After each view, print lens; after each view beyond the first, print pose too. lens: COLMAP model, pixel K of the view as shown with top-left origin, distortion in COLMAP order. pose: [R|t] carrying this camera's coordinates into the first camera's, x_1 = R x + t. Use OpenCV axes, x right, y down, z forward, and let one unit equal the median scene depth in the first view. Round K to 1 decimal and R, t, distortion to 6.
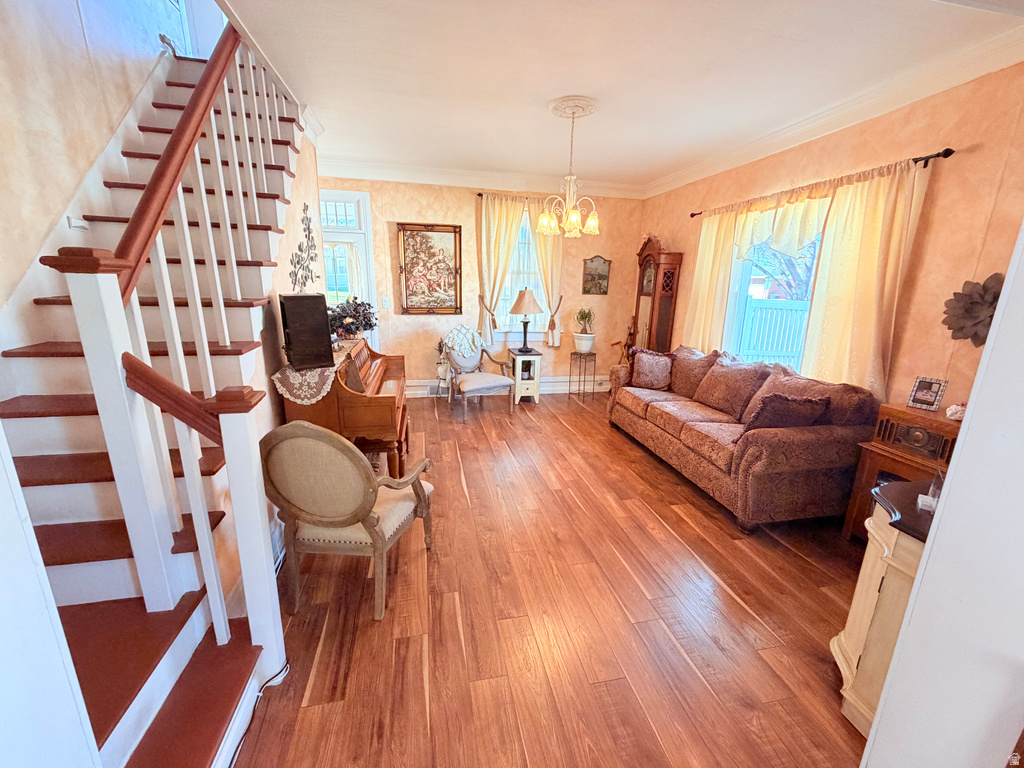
lens RADIAL K [[407.2, 0, 509.4], [0, 407.2, 384.6], [0, 0, 1]] dist [0.001915, -0.000001]
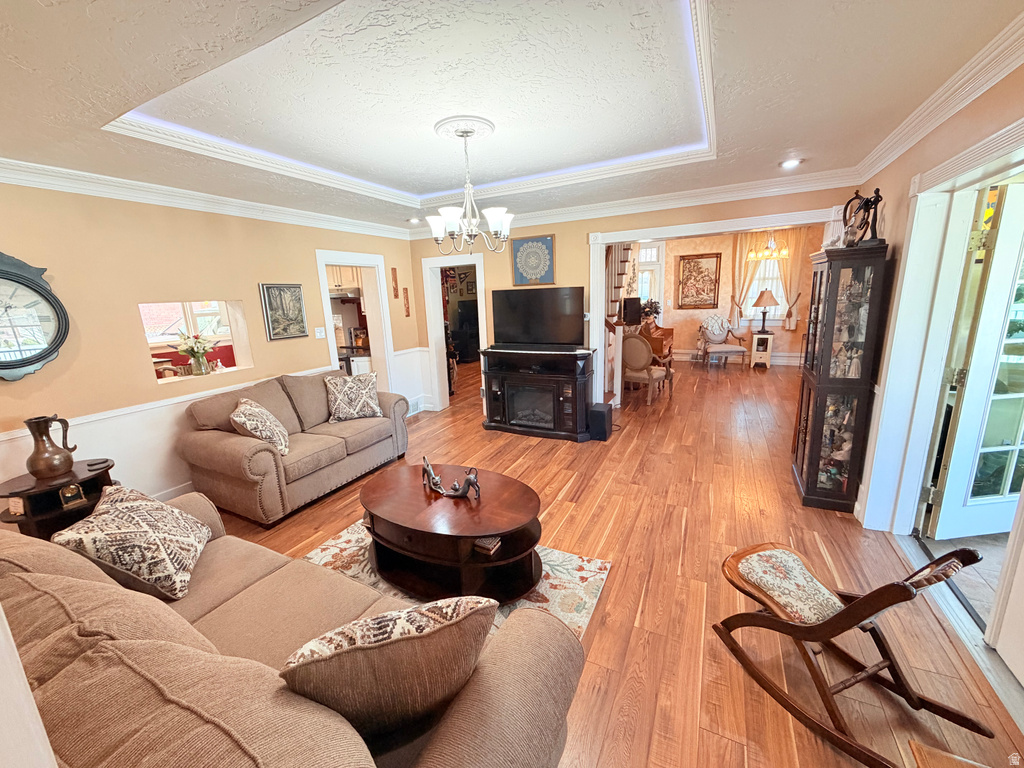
lens RADIAL K [[407.2, 0, 509.4], [0, 407.2, 384.6], [0, 0, 1]] dist [0.001915, -0.000001]
pose [[0.776847, 0.087785, -0.623540, 0.274742], [-0.099927, 0.994873, 0.015567, 0.182291], [0.621710, 0.050216, 0.781636, -0.738062]]
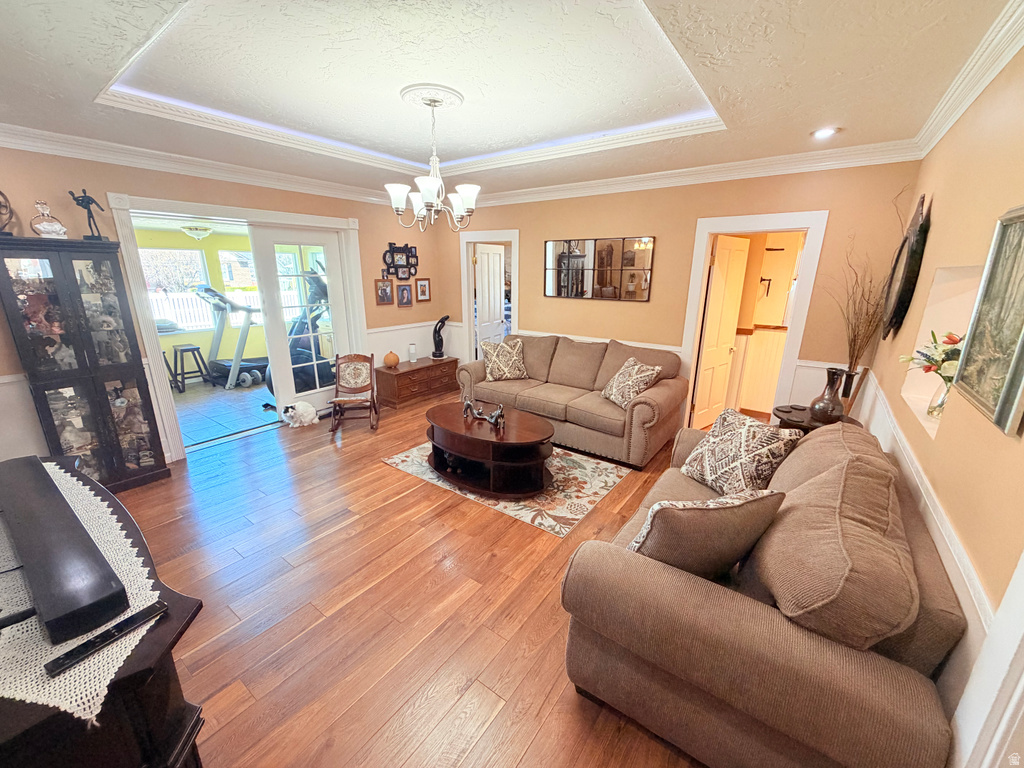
lens RADIAL K [[407.2, 0, 509.4], [0, 407.2, 384.6], [0, 0, 1]] dist [0.001915, -0.000001]
pose [[-0.671024, -0.221528, 0.707568, -0.540202], [0.163514, 0.886609, 0.432651, -0.000615], [-0.723180, 0.406017, -0.558713, -0.090047]]
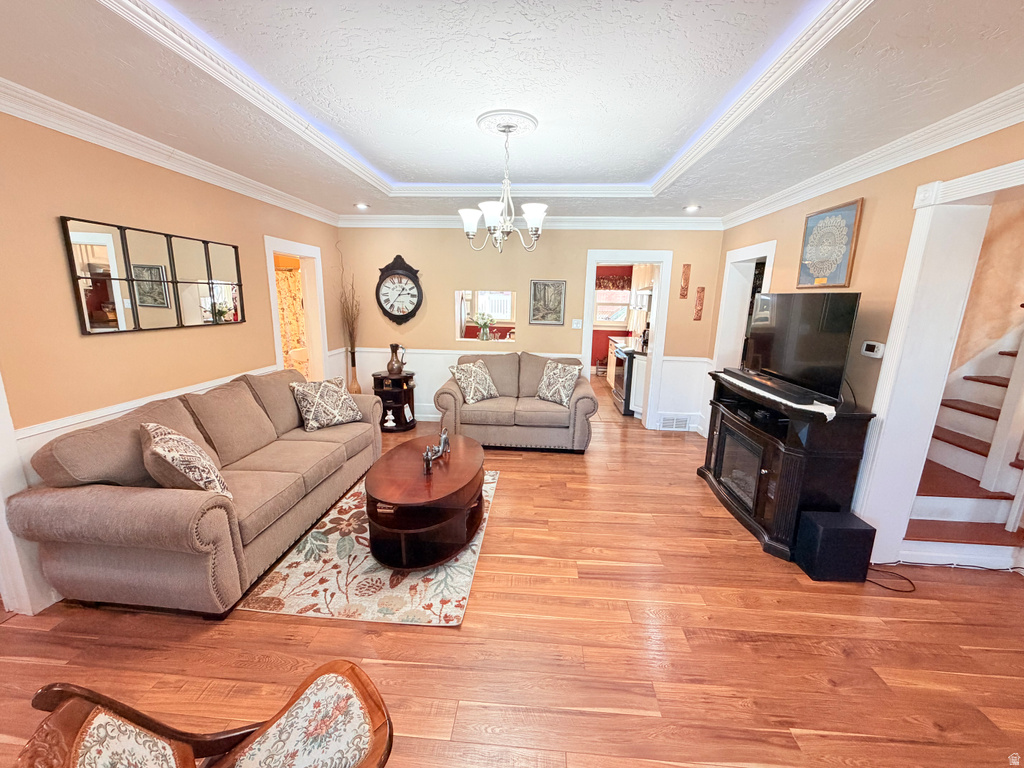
lens RADIAL K [[407.2, 0, 509.4], [0, 407.2, 384.6], [0, 0, 1]] dist [0.001915, -0.000001]
pose [[-0.283018, 0.179268, -0.942212, 0.404126], [-0.257720, 0.932033, 0.254744, 0.056684], [0.923840, 0.314925, -0.217581, -0.216203]]
